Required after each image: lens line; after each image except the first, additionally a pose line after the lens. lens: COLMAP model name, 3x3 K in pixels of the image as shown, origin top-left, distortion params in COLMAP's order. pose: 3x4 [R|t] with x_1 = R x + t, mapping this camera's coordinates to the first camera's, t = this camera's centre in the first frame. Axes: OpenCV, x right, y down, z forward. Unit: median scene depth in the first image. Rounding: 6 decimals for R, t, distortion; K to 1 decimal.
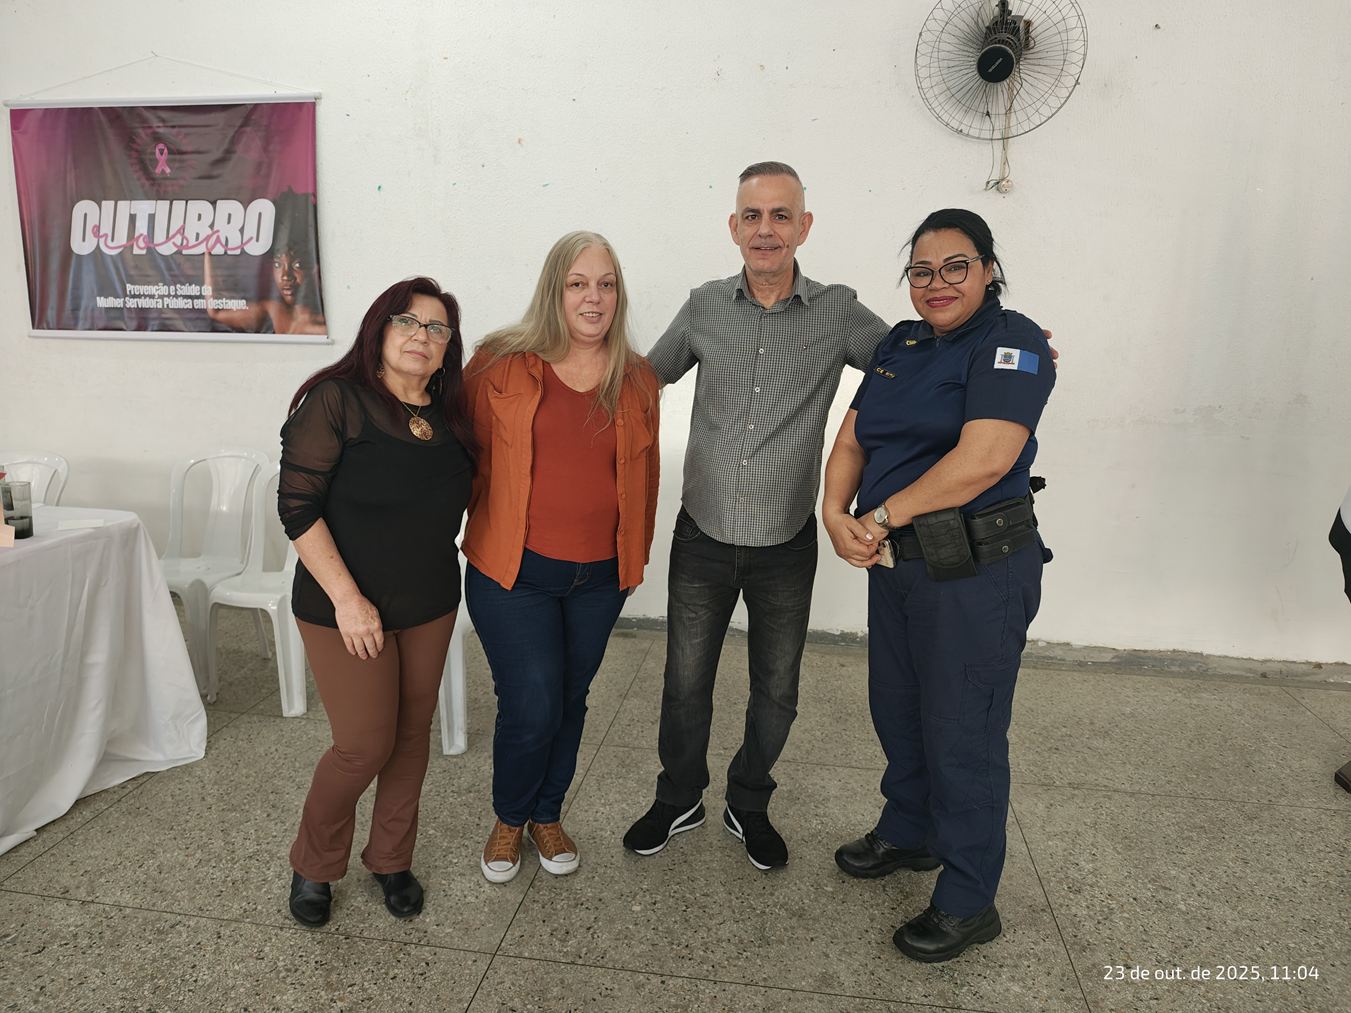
lens RADIAL K [[1007.4, 0, 675.5], [0, 1007.4, 506.5], [0, 0, 1]] dist [0.090887, -0.069828]
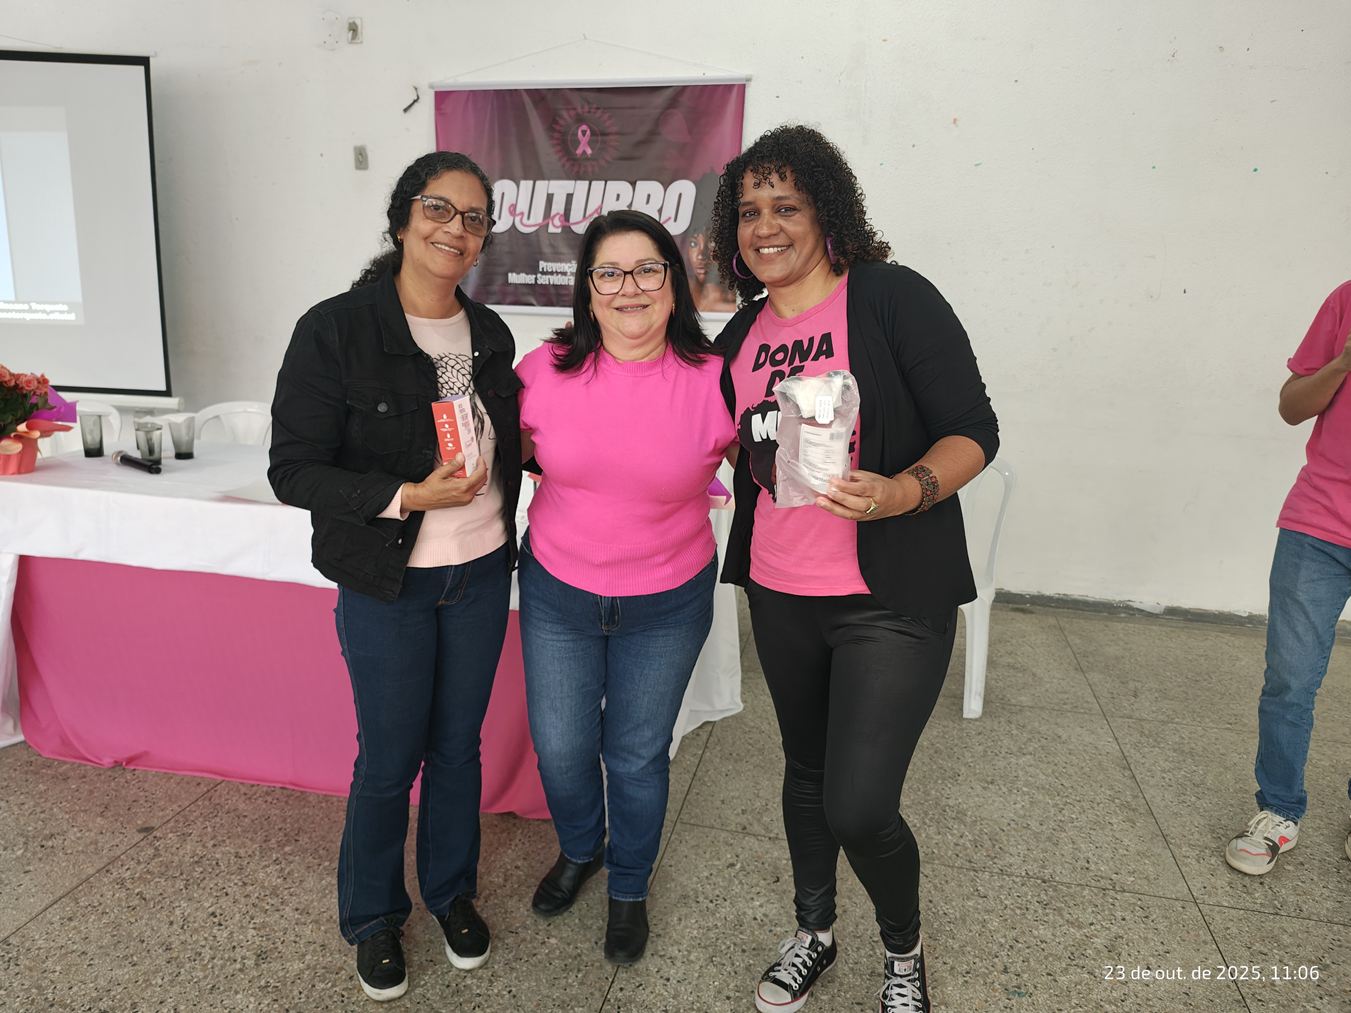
lens RADIAL K [[1007.4, 0, 675.5], [0, 1007.4, 506.5], [0, 0, 1]] dist [0.090887, -0.069828]
pose [[0.999477, 0.022610, -0.023122, -0.372831], [-0.021945, 0.999350, 0.028617, 0.000422], [0.023754, -0.028094, 0.999323, -0.033122]]
